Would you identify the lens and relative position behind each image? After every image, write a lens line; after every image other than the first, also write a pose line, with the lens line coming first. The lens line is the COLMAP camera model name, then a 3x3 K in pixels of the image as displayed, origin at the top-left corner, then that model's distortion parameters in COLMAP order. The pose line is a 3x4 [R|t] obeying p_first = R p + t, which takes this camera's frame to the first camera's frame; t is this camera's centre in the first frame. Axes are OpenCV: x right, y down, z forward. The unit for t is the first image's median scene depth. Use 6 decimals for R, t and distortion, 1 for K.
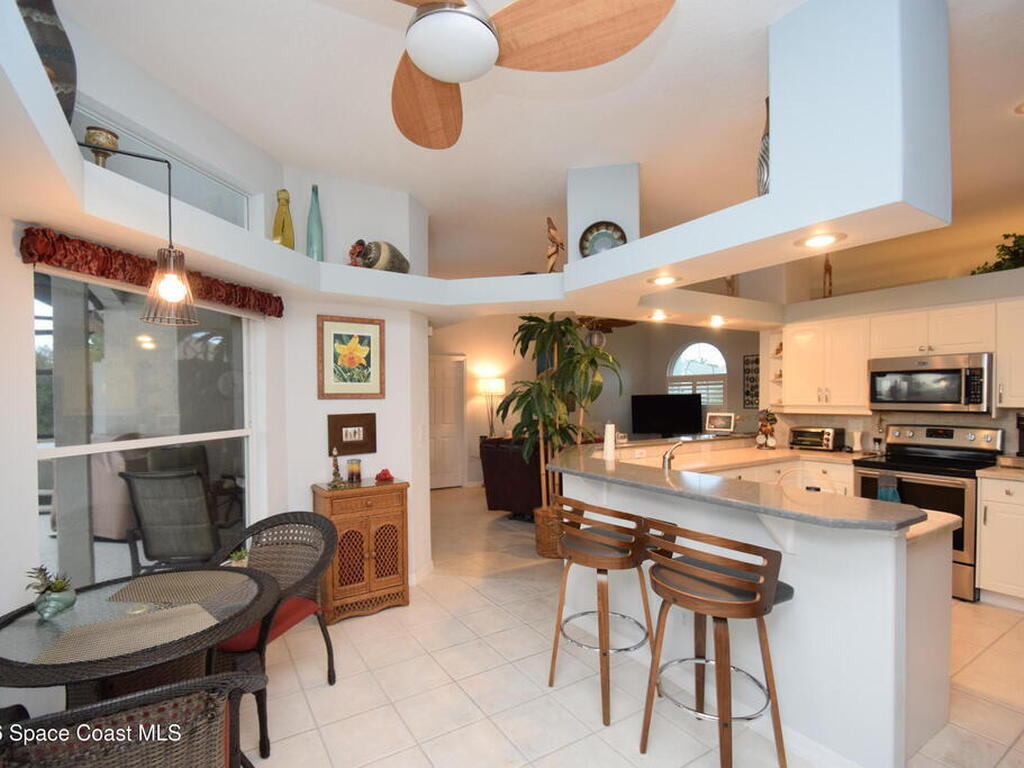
lens RADIAL K [[503.8, 0, 501.3], [0, 503.8, 403.7], [0, 0, 1]] dist [0.021430, -0.021153]
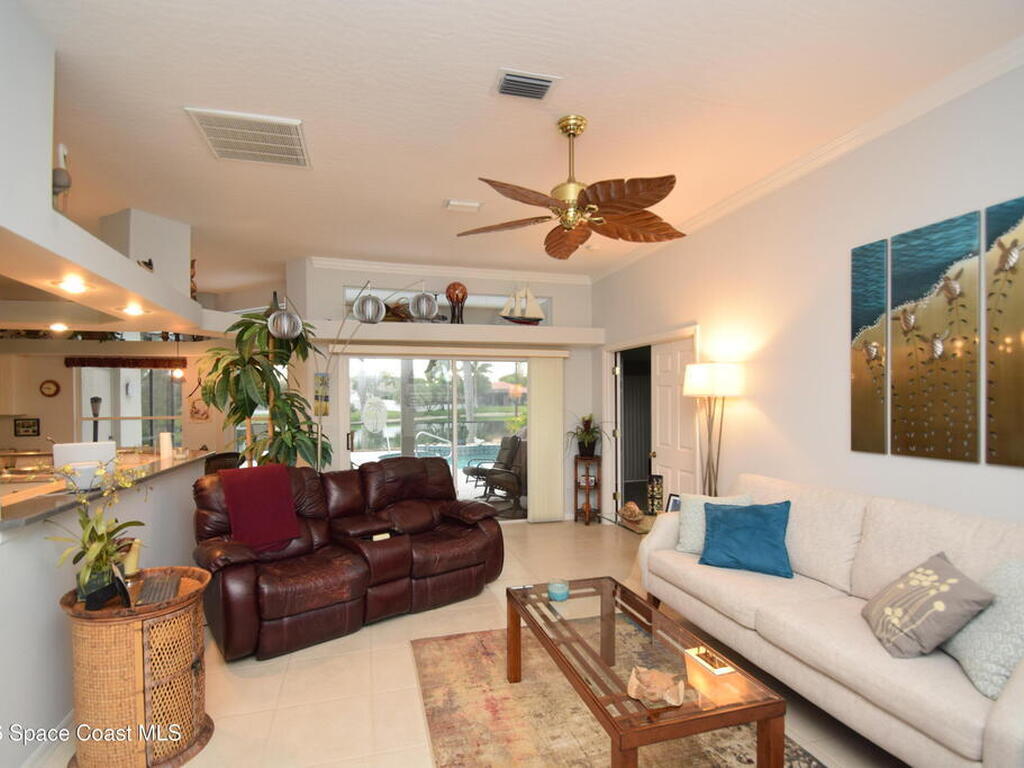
lens RADIAL K [[503.8, 0, 501.3], [0, 503.8, 403.7], [0, 0, 1]] dist [0.021430, -0.021153]
pose [[-0.277911, 0.016658, -0.960462, 1.075256], [-0.005291, 0.999808, 0.018871, -0.042949], [0.960592, 0.010327, -0.277769, 2.054972]]
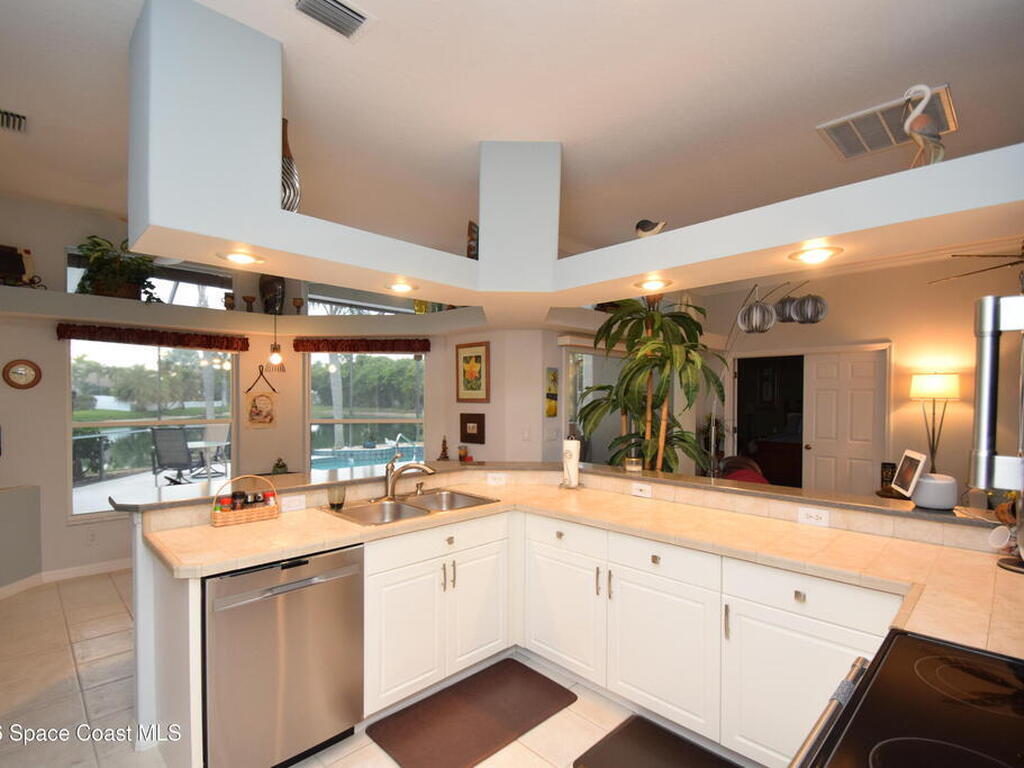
lens RADIAL K [[503.8, 0, 501.3], [0, 503.8, 403.7], [0, 0, 1]] dist [0.021430, -0.021153]
pose [[0.213213, 0.020332, -0.976794, 1.029937], [-0.019286, 0.999676, 0.016598, -0.029885], [0.976815, 0.015300, 0.213536, 0.760525]]
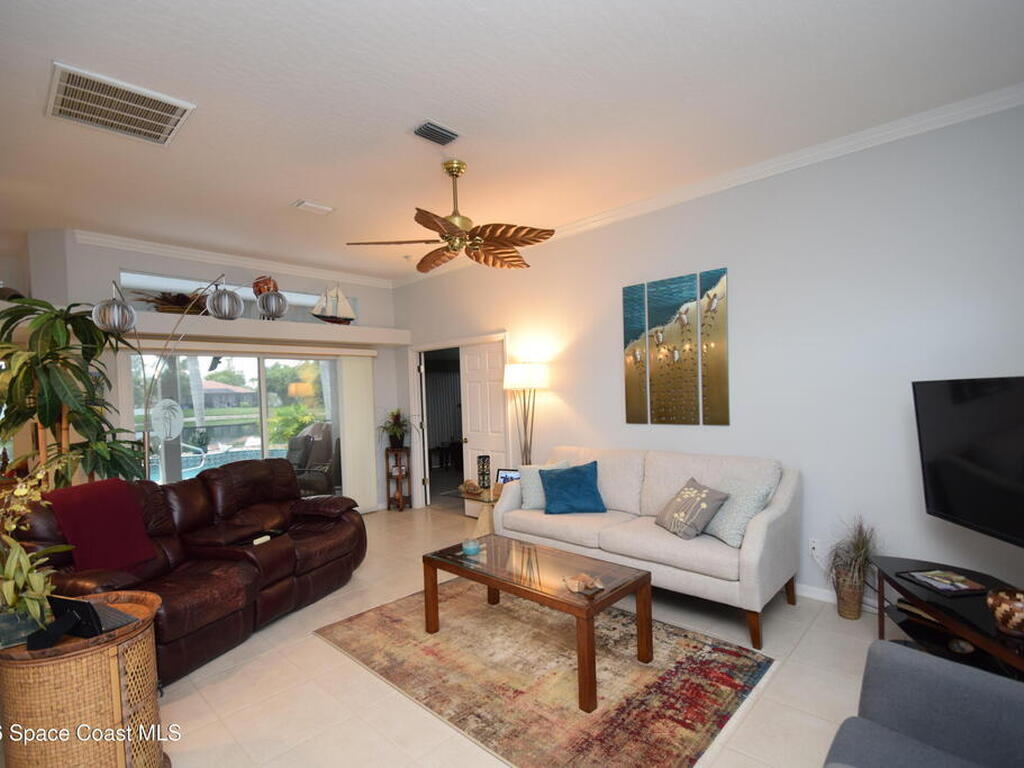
lens RADIAL K [[503.8, 0, 501.3], [0, 503.8, 403.7], [0, 0, 1]] dist [0.021430, -0.021153]
pose [[0.247321, 0.022557, -0.968671, 1.227878], [0.018610, 0.999434, 0.028025, -0.041463], [0.968755, -0.024958, 0.246761, 1.791642]]
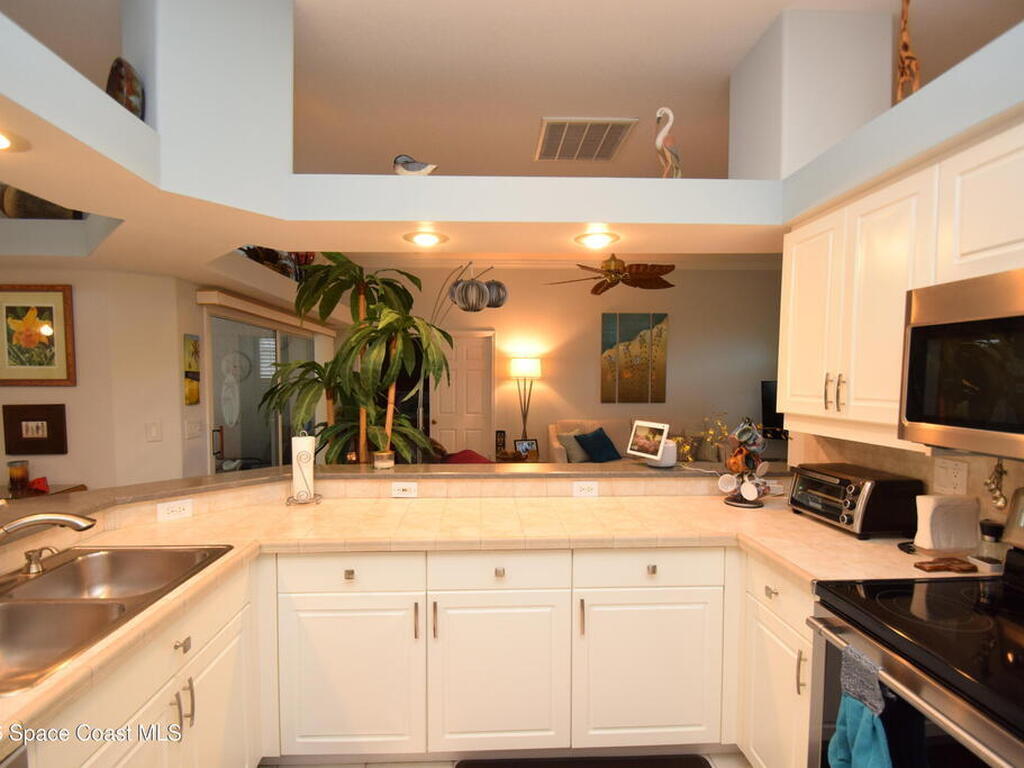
lens RADIAL K [[503.8, 0, 501.3], [0, 503.8, 403.7], [0, 0, 1]] dist [0.021430, -0.021153]
pose [[0.868658, 0.033766, -0.494260, 0.737166], [-0.014724, 0.998994, 0.042370, -0.025945], [0.495193, -0.029527, 0.868281, 0.647109]]
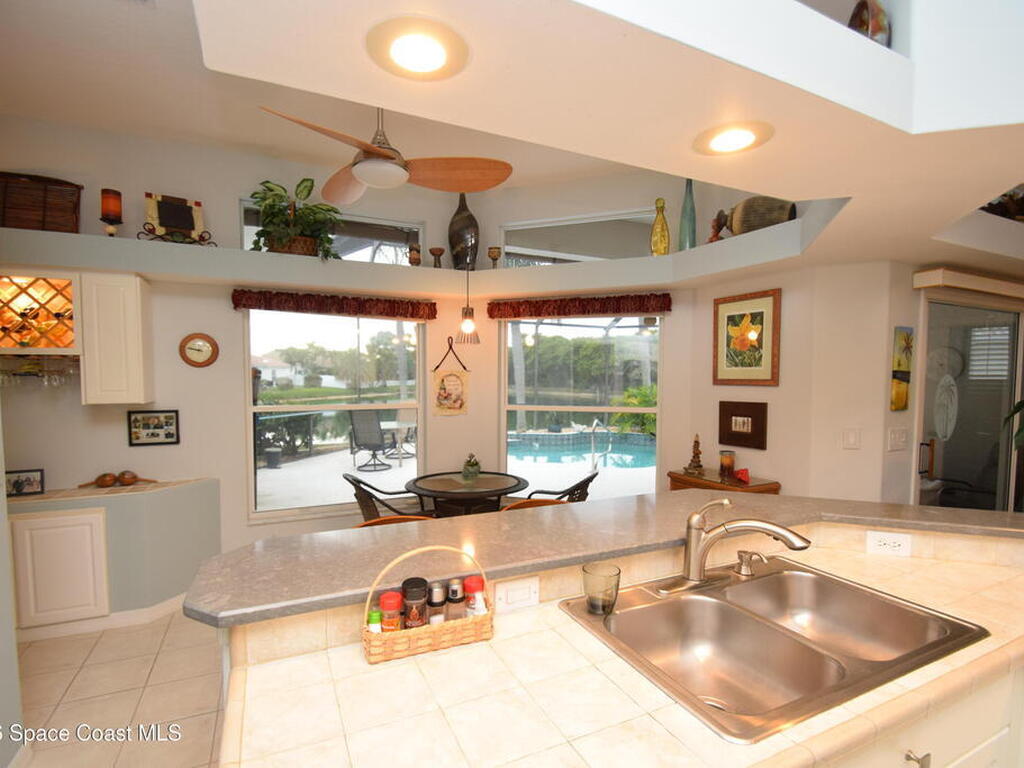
lens RADIAL K [[503.8, 0, 501.3], [0, 503.8, 403.7], [0, 0, 1]] dist [0.021430, -0.021153]
pose [[-0.121694, 0.060870, -0.990699, 0.632424], [-0.017697, 0.997826, 0.063481, -0.025742], [0.992410, 0.025258, -0.120352, 0.661382]]
